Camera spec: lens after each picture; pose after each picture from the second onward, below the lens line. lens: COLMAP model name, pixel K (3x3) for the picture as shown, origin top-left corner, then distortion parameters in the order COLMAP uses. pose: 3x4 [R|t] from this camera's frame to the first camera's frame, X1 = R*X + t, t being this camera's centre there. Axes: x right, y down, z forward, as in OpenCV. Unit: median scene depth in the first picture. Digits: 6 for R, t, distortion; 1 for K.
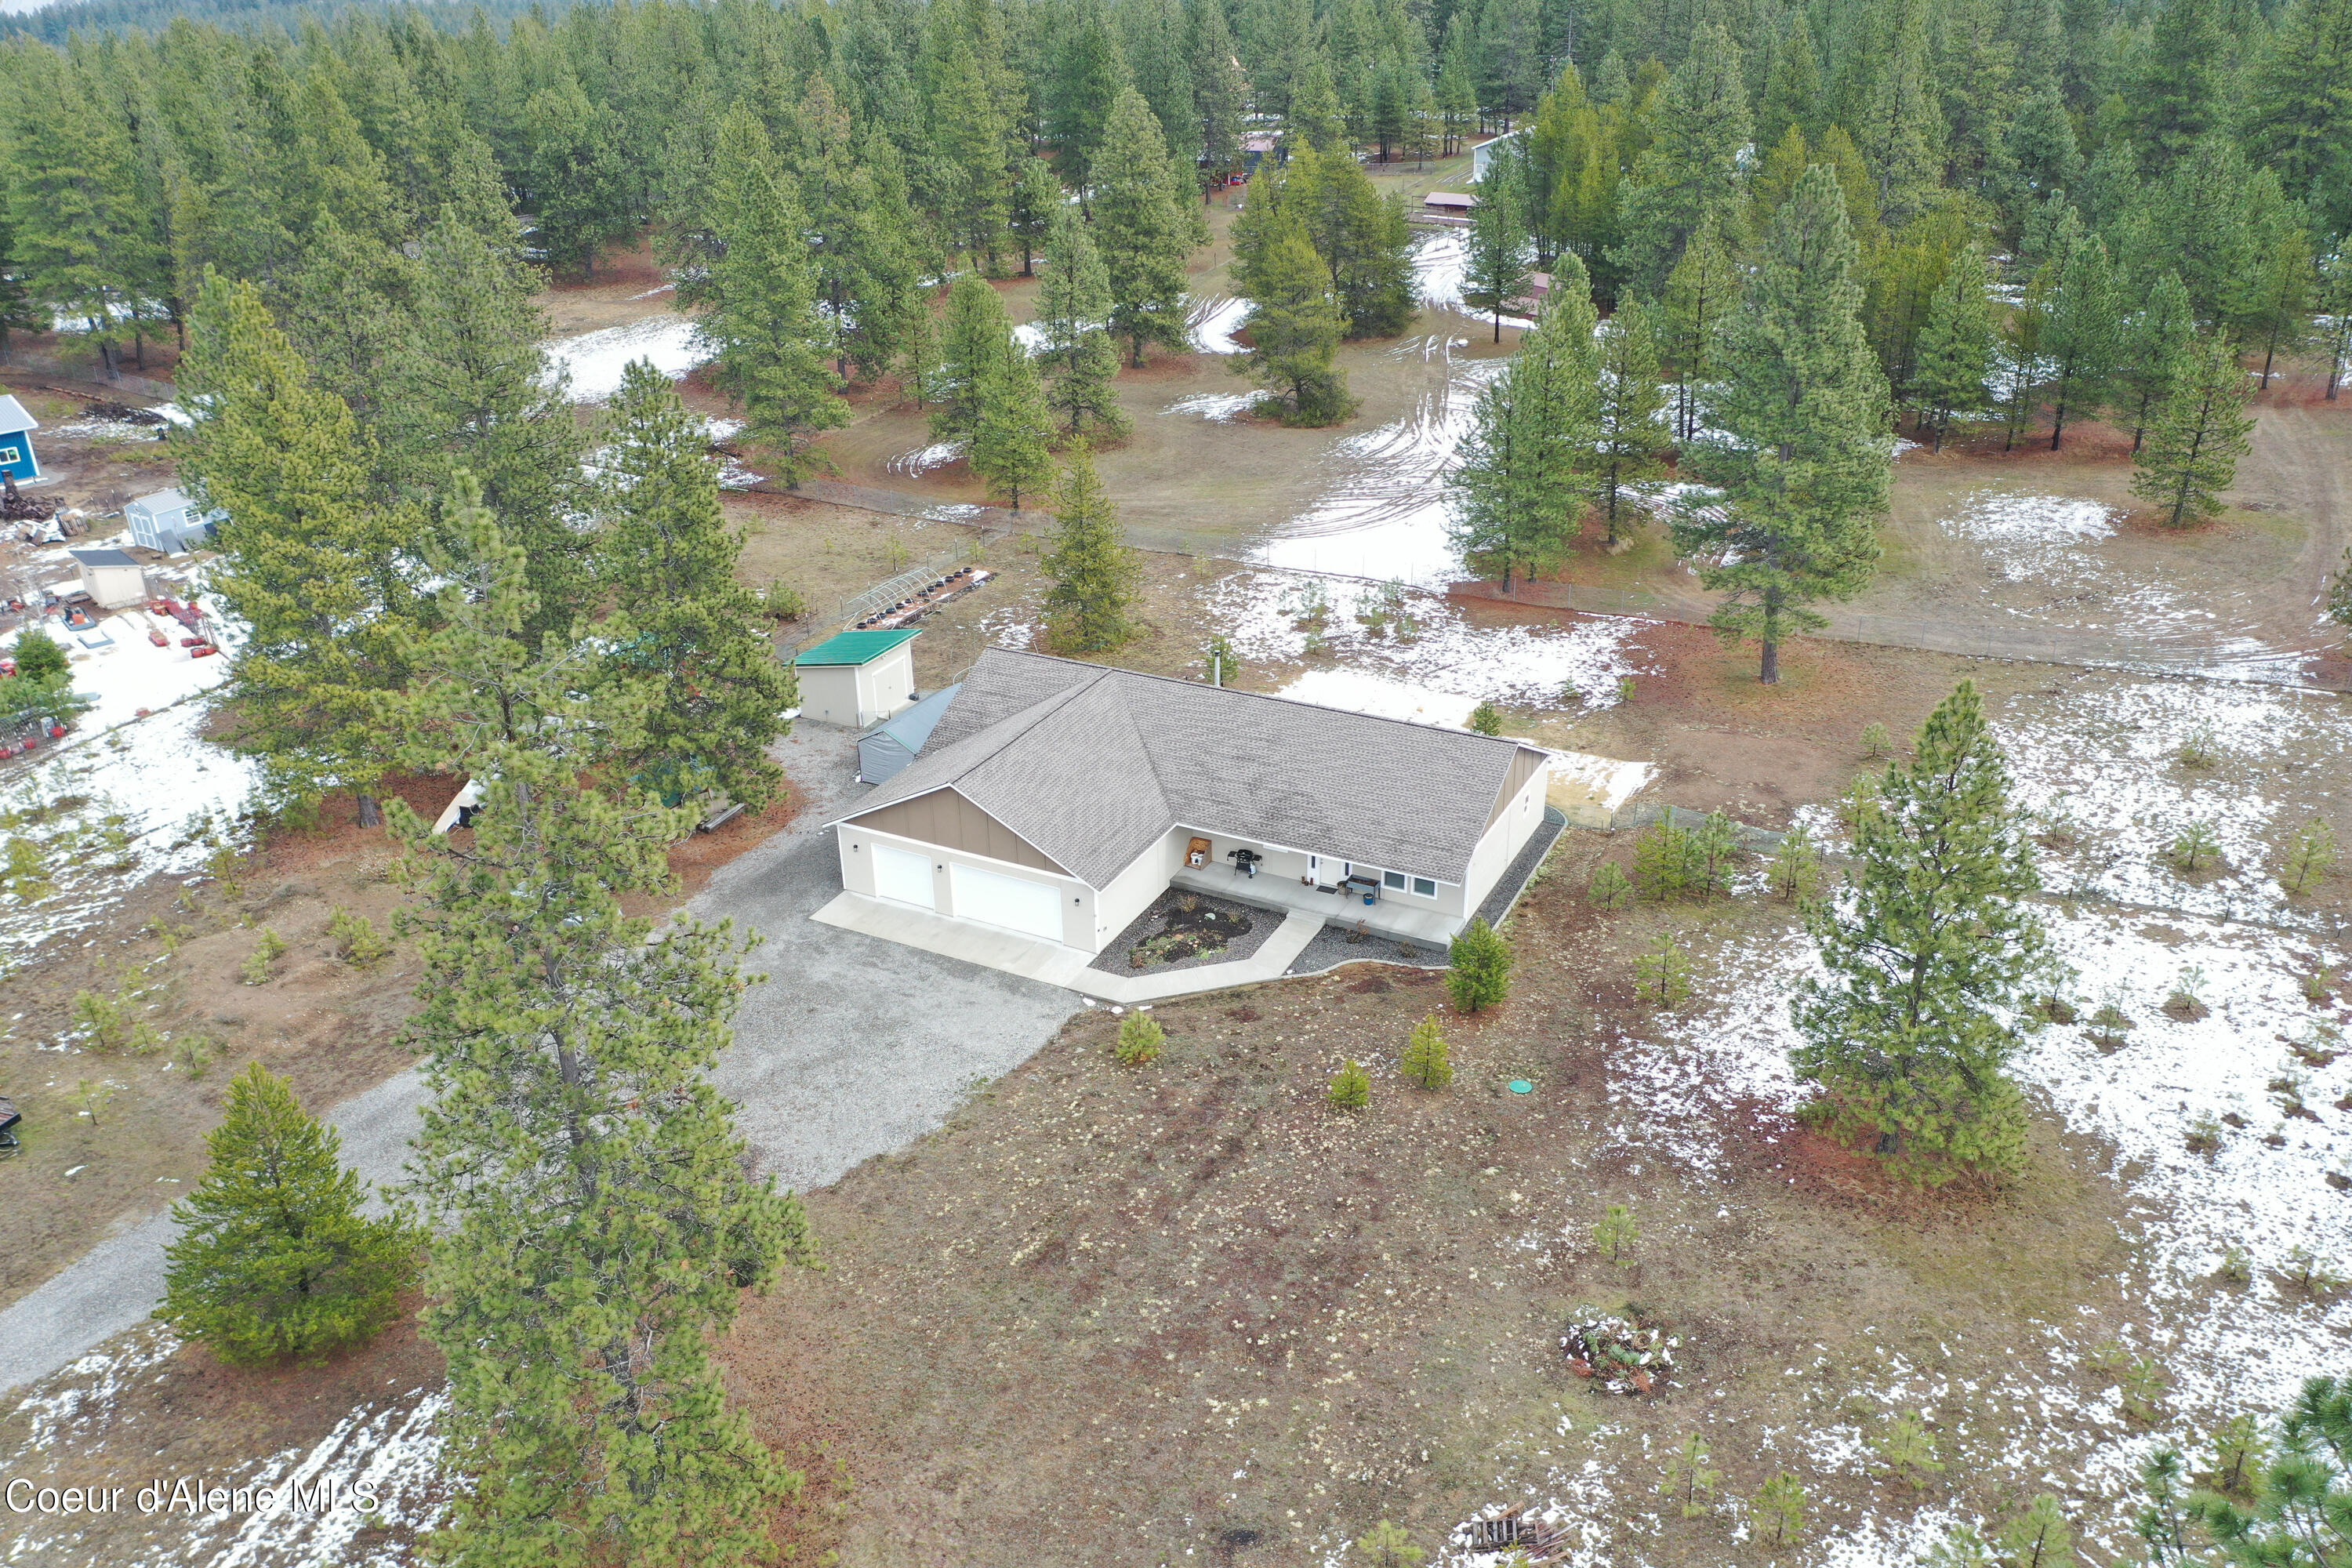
lens RADIAL K [[1851.2, 0, 1180.7], [0, 1851.2, 782.3], [0, 0, 1]] dist [0.009997, -0.001637]
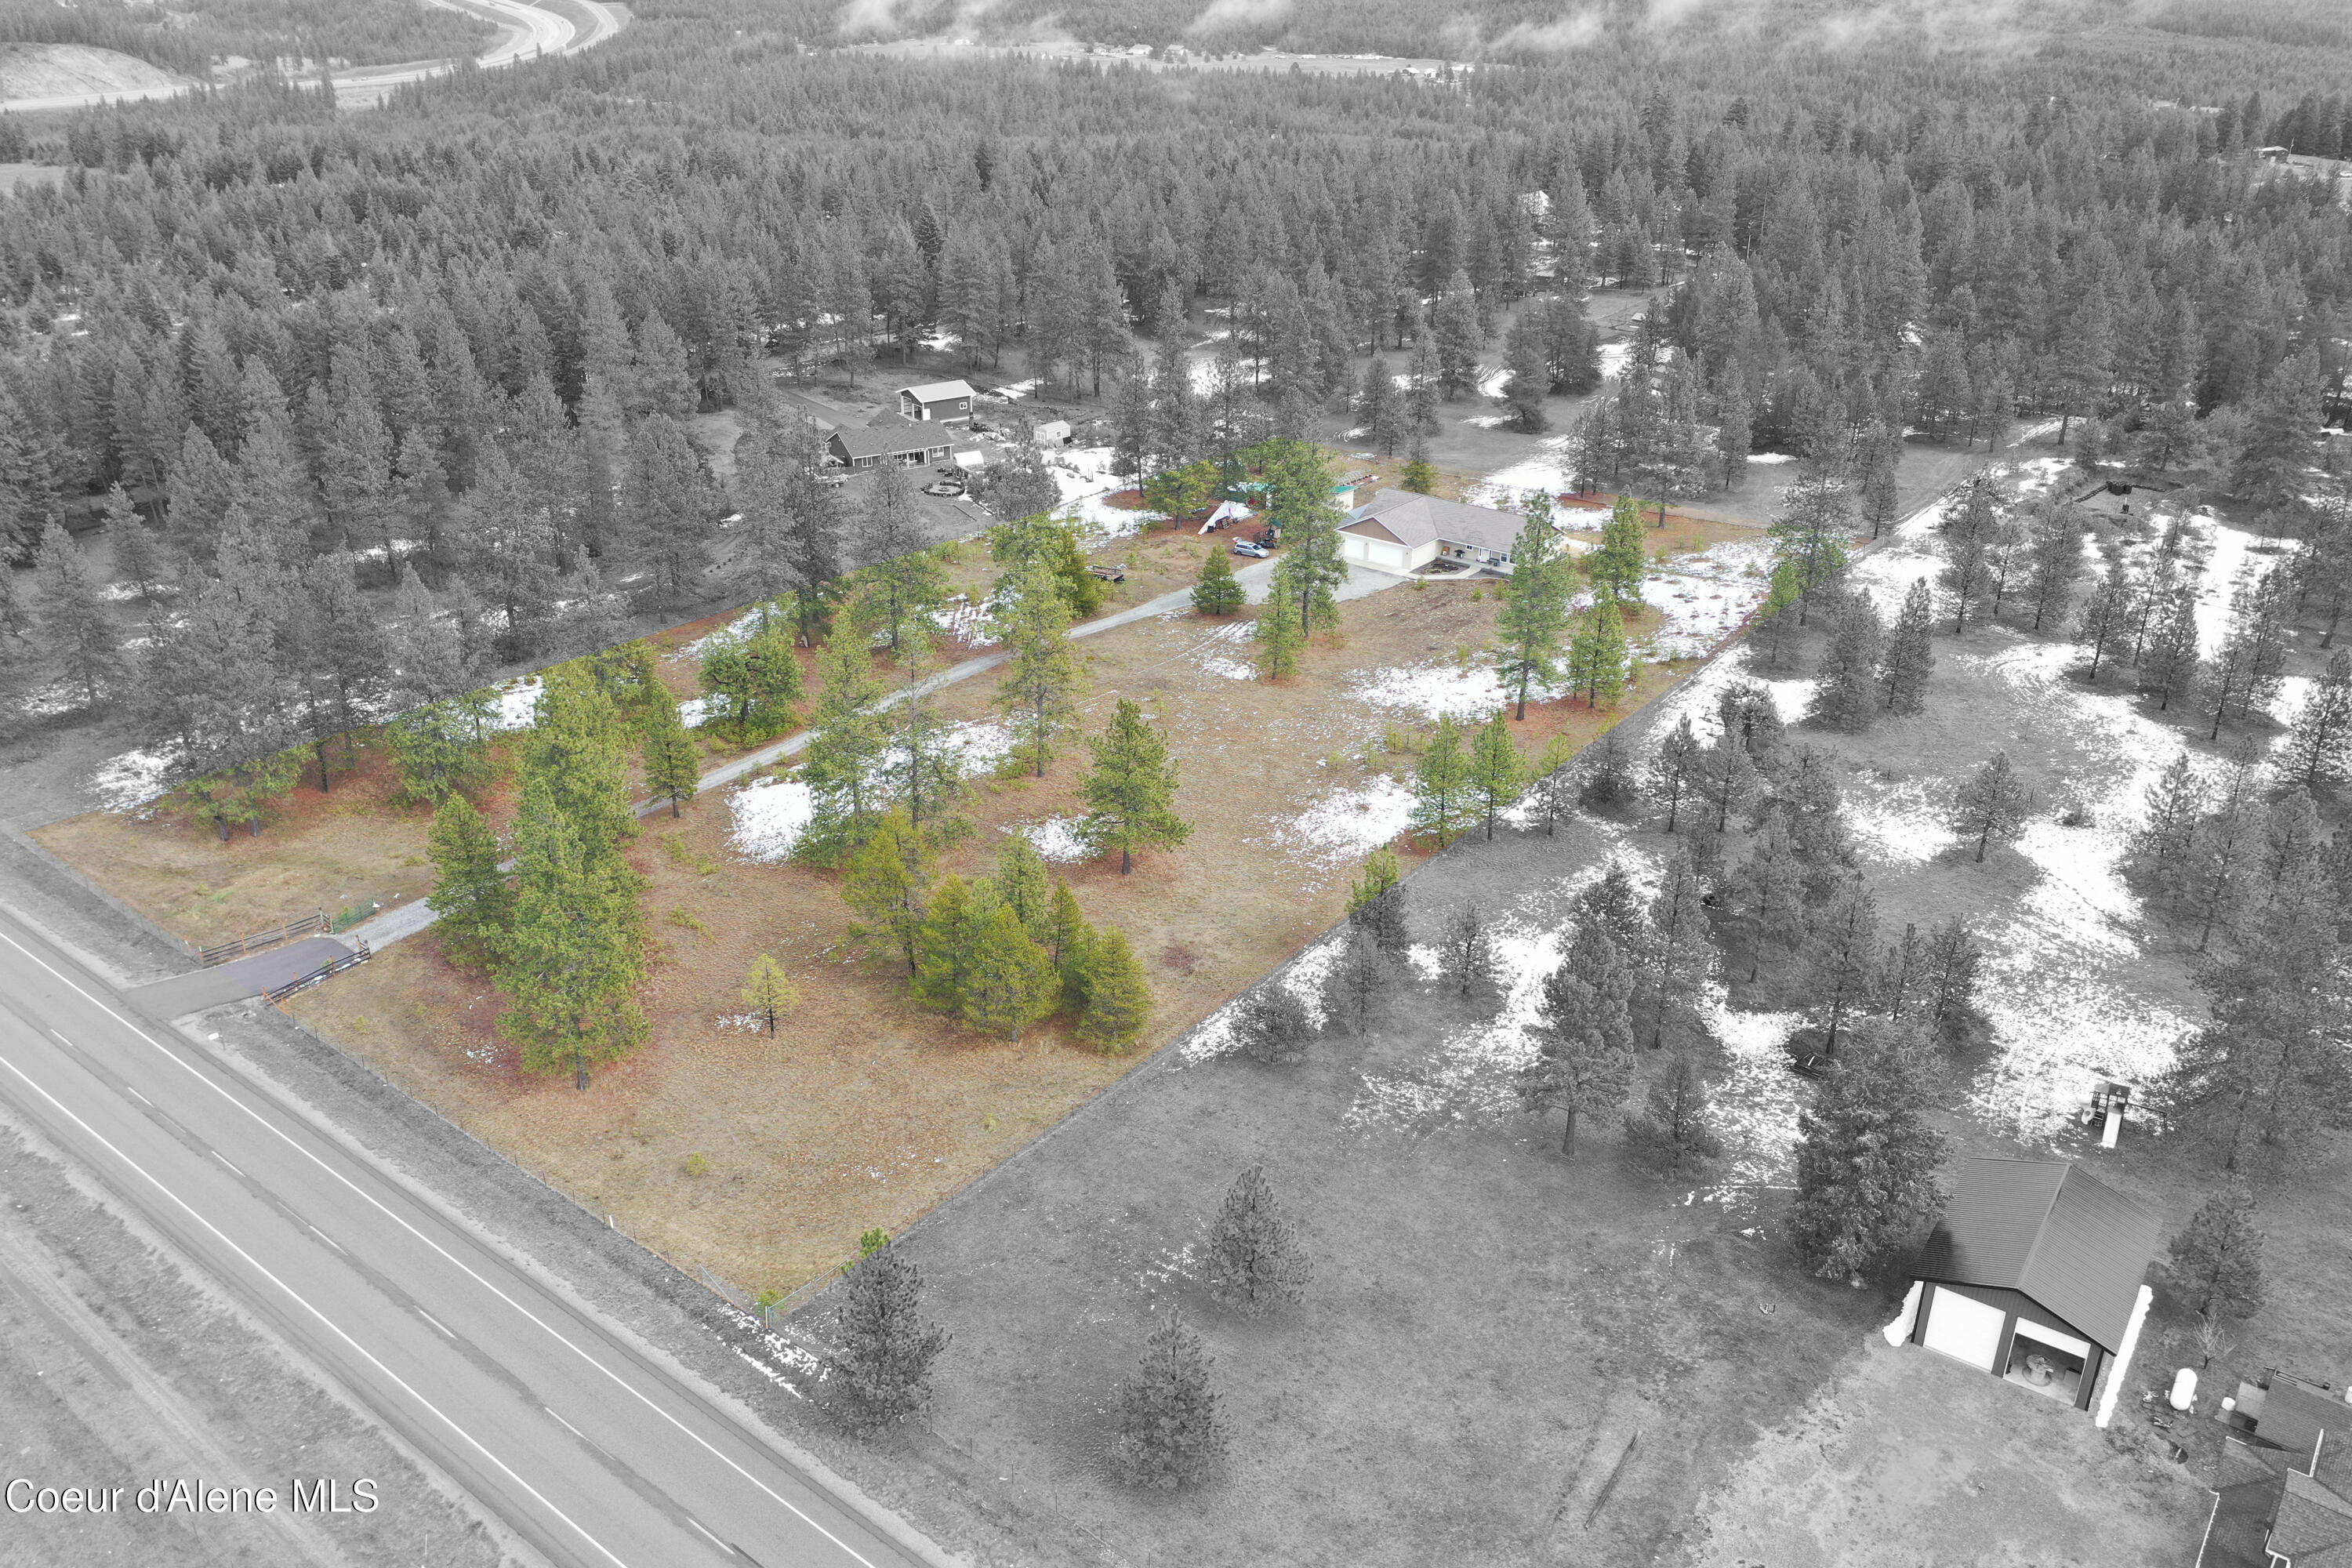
lens RADIAL K [[1851.2, 0, 1180.7], [0, 1851.2, 782.3], [0, 0, 1]] dist [0.009997, -0.001637]
pose [[0.981850, 0.101544, -0.160184, 0.070580], [-0.104007, 0.994552, -0.007044, 0.314327], [0.158596, 0.023576, 0.987062, -1.382774]]
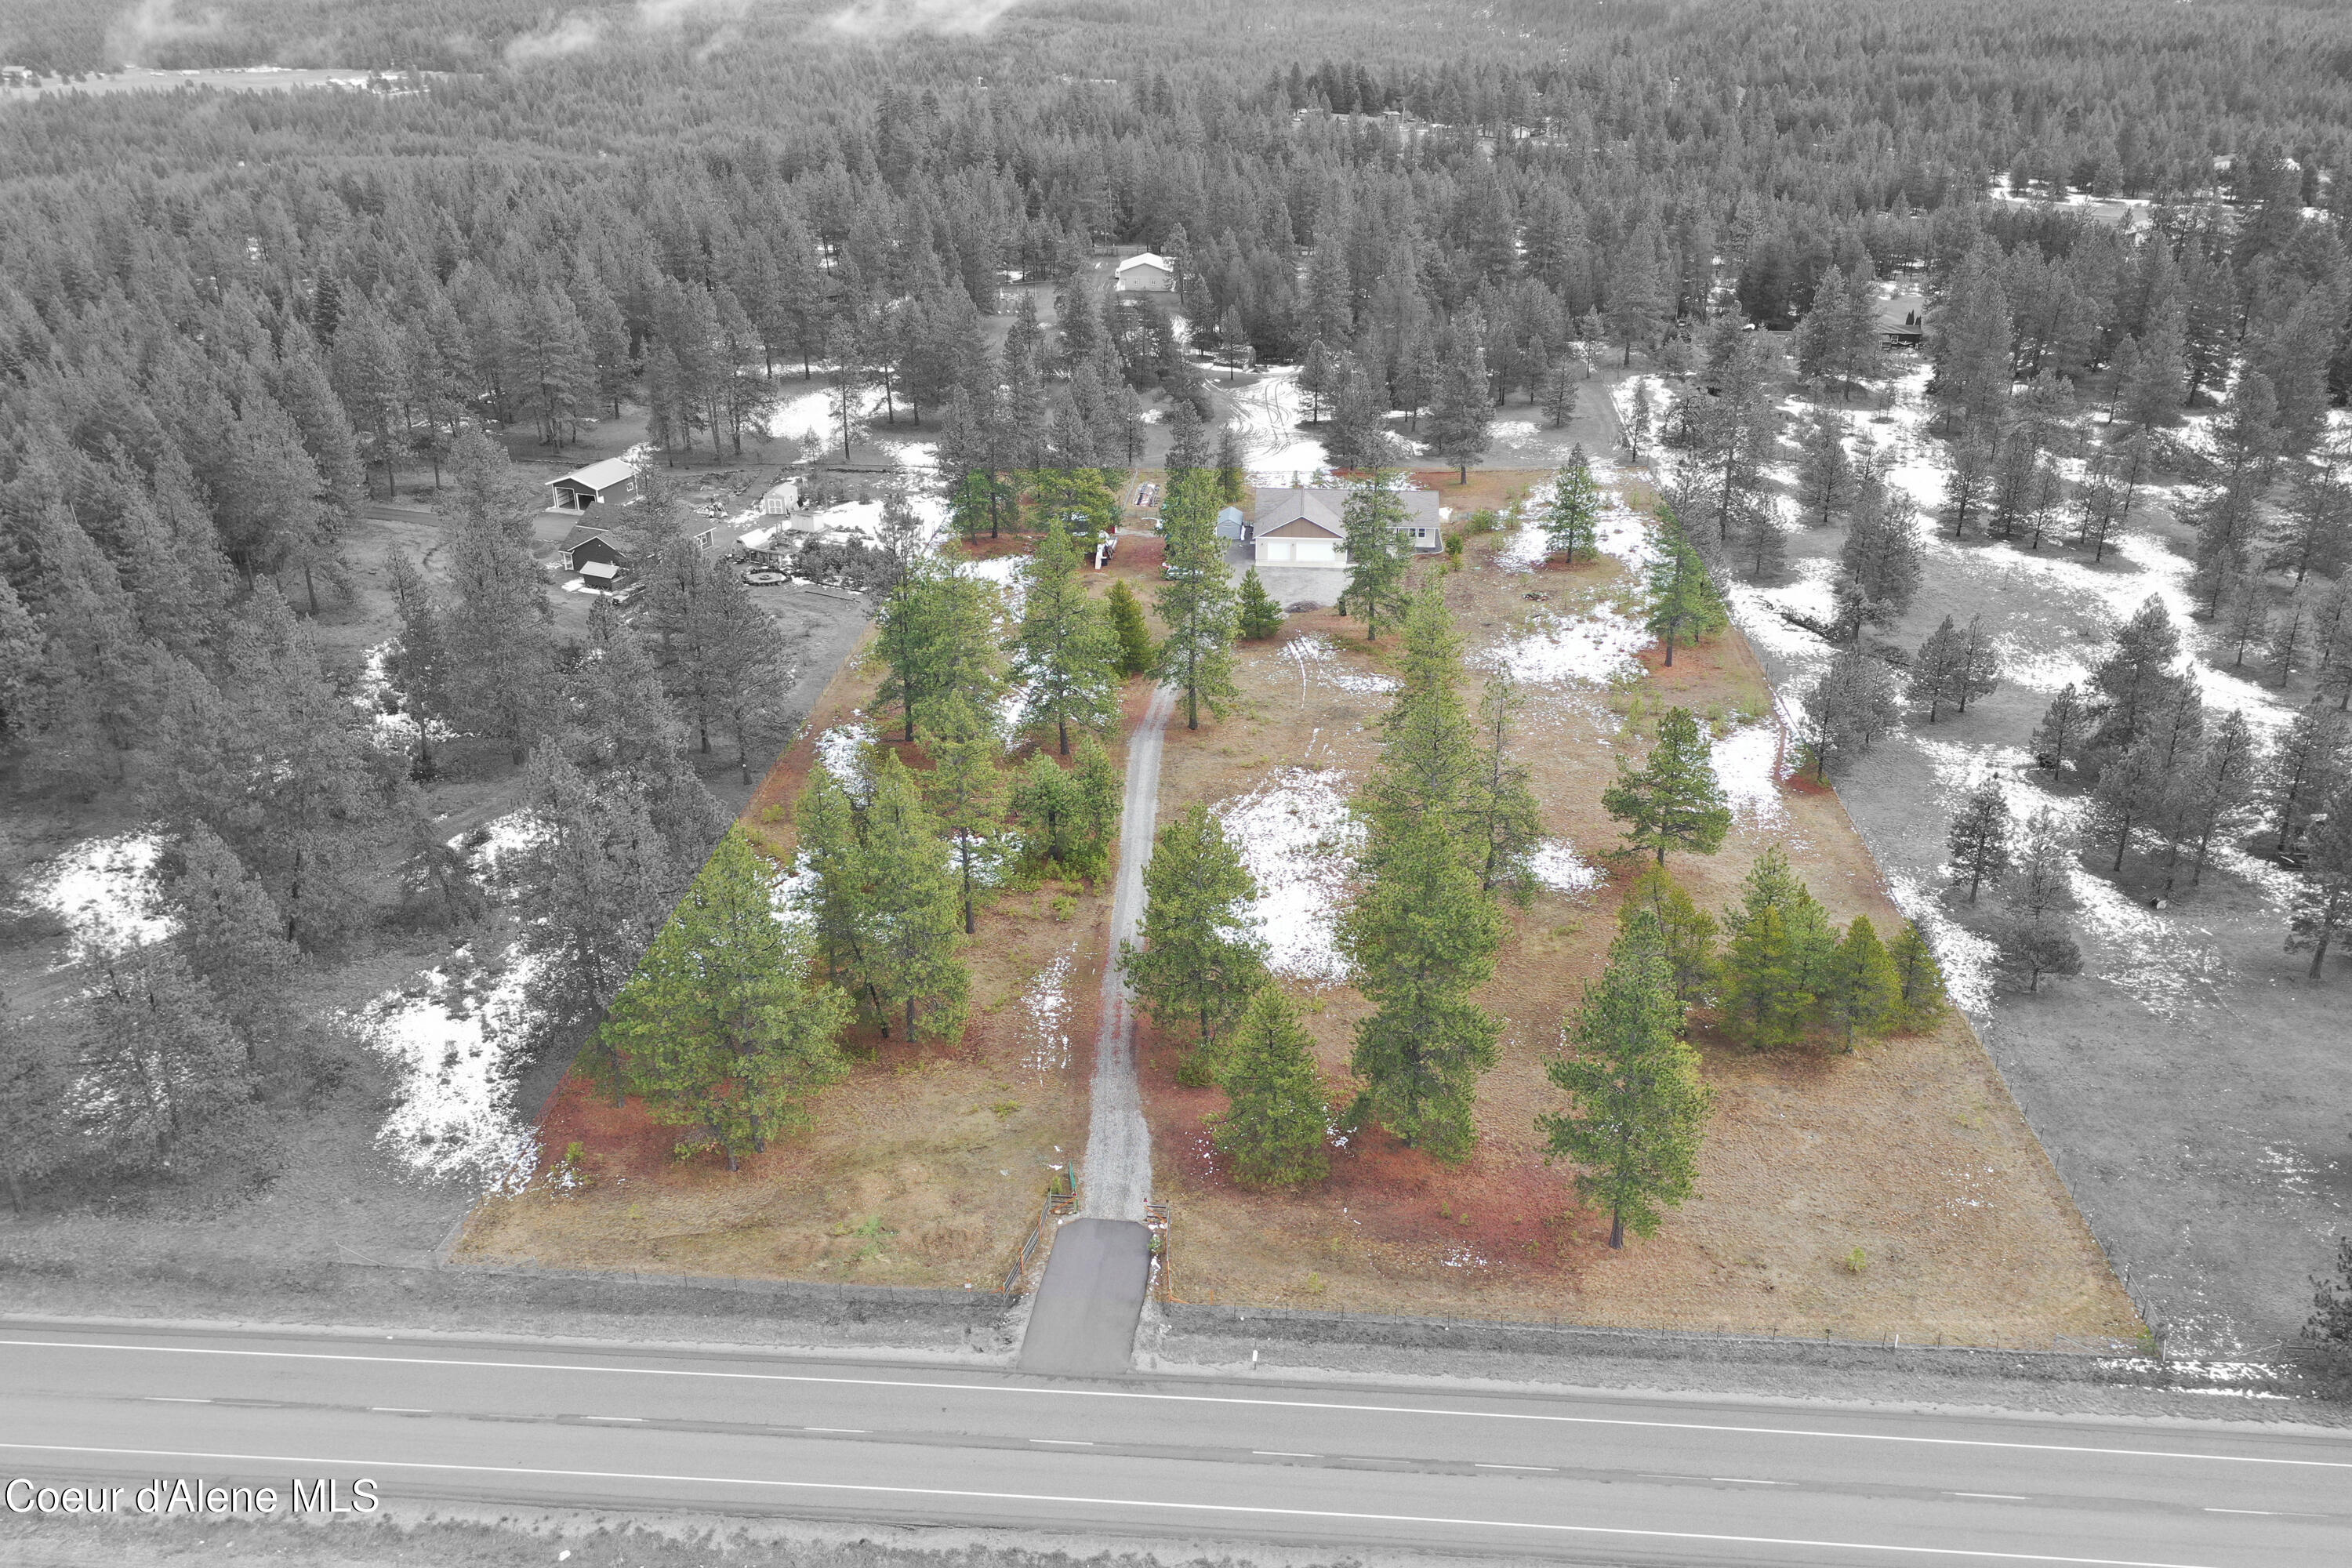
lens RADIAL K [[1851.2, 0, 1180.7], [0, 1851.2, 782.3], [0, 0, 1]] dist [0.009997, -0.001637]
pose [[0.920628, -0.149904, 0.360517, -0.936533], [0.156973, 0.987555, 0.009779, 0.239268], [-0.357496, 0.047588, 0.932701, -1.194851]]
